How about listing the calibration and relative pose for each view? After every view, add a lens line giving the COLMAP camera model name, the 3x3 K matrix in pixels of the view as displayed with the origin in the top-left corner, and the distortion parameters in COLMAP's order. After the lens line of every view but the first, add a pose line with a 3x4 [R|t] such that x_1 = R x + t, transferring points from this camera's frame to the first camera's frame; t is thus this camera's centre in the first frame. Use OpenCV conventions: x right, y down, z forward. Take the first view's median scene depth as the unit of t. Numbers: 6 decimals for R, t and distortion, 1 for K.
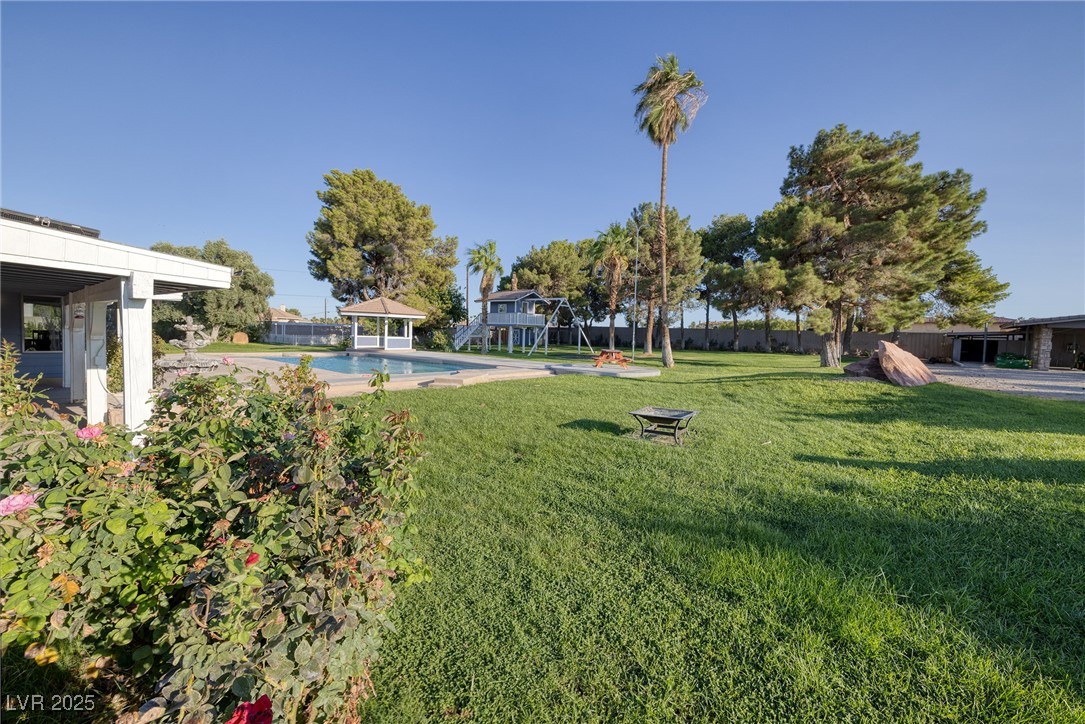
lens RADIAL K [[453.1, 0, 543.4], [0, 453.1, 334.0], [0, 0, 1]] dist [0.000251, -0.000136]
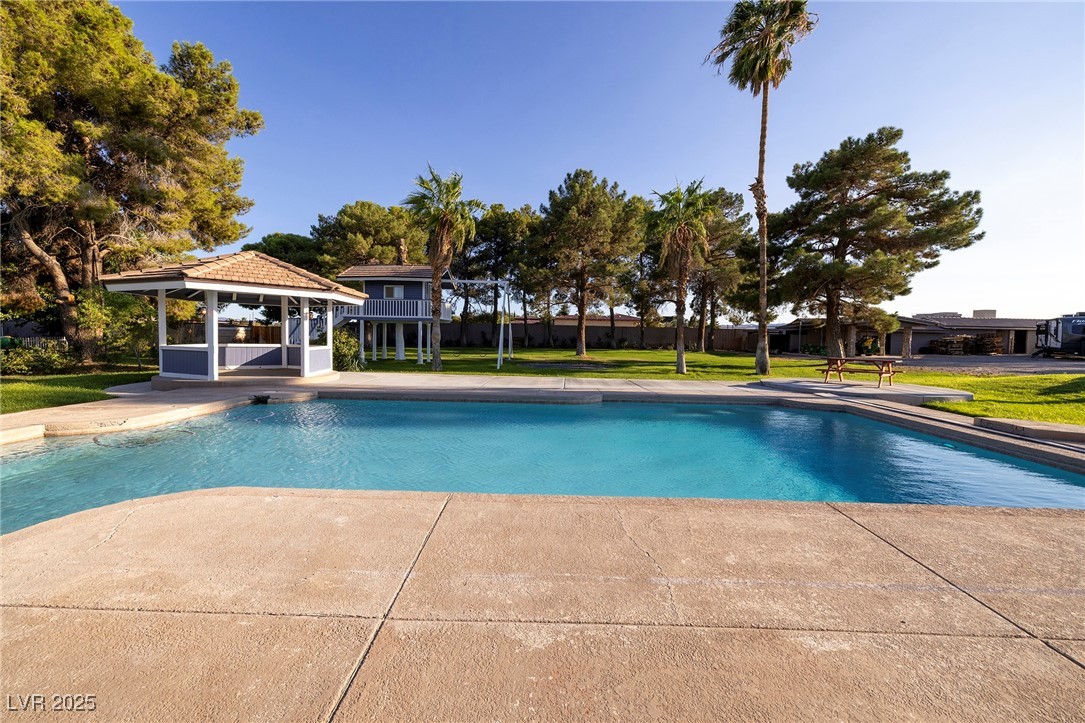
lens RADIAL K [[453.1, 0, 543.4], [0, 453.1, 333.5], [0, 0, 1]] dist [0.000251, -0.000136]
pose [[0.753828, -0.013114, 0.656941, -0.351554], [0.005752, 0.999894, 0.013360, -0.008362], [-0.657047, -0.006292, 0.753823, 0.420609]]
